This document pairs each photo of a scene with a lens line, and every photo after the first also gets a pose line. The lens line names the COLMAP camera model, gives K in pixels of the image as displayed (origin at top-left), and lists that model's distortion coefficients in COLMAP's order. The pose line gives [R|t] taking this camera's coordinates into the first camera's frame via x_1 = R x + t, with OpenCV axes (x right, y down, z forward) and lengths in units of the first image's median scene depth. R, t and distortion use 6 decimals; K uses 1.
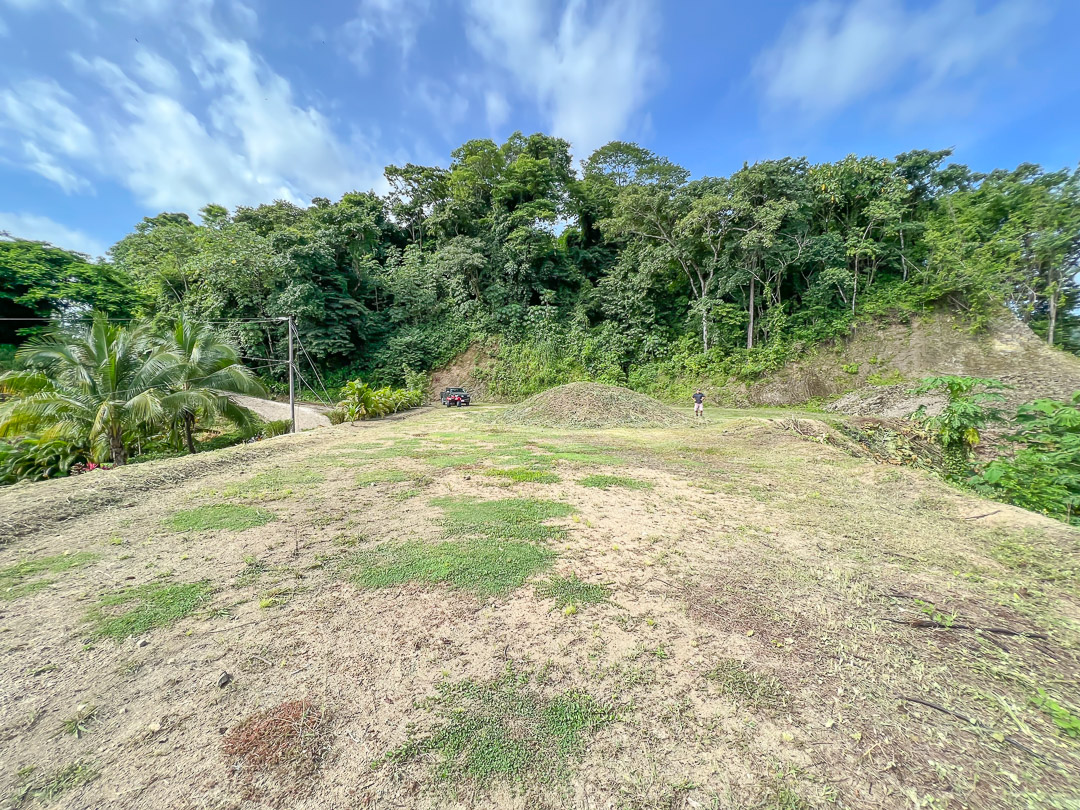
lens RADIAL K [[432.0, 0, 535.6], [0, 432.0, 402.2], [0, 0, 1]] dist [-0.005538, 0.001333]
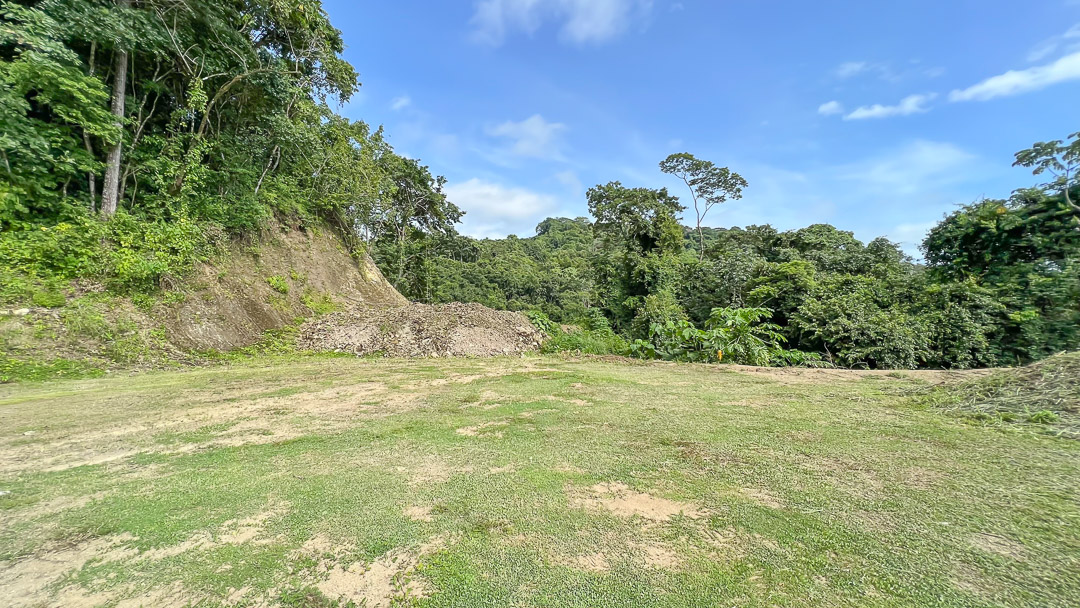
lens RADIAL K [[441.3, 0, 529.2], [0, 441.3, 300.2], [0, 0, 1]] dist [0.001712, -0.000349]
pose [[-0.219060, 0.040066, 0.974888, 0.010944], [0.021577, 0.999111, -0.036213, -0.048774], [-0.975473, 0.013102, -0.219730, 1.624242]]
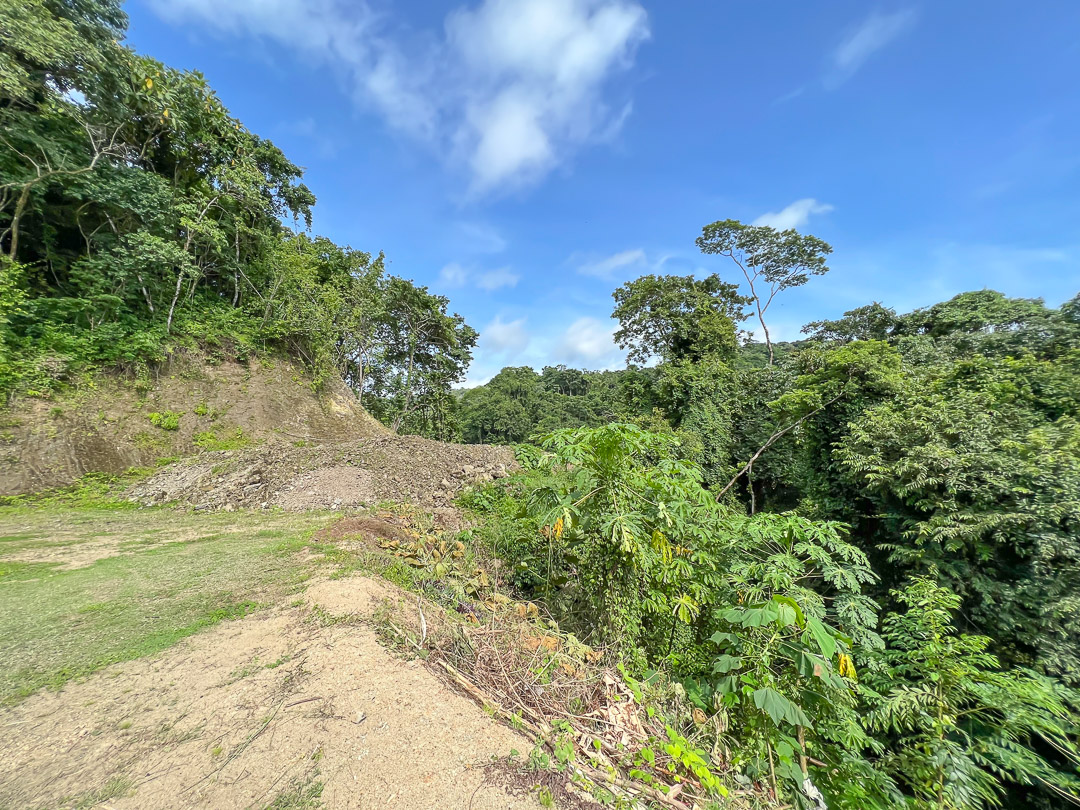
lens RADIAL K [[432.0, 0, 539.6], [0, 432.0, 401.8], [0, 0, 1]] dist [-0.005538, 0.001333]
pose [[0.095004, 0.118082, 0.988449, 0.435244], [0.037789, 0.991796, -0.122114, -0.029359], [-0.994759, 0.048954, 0.089762, 0.927133]]
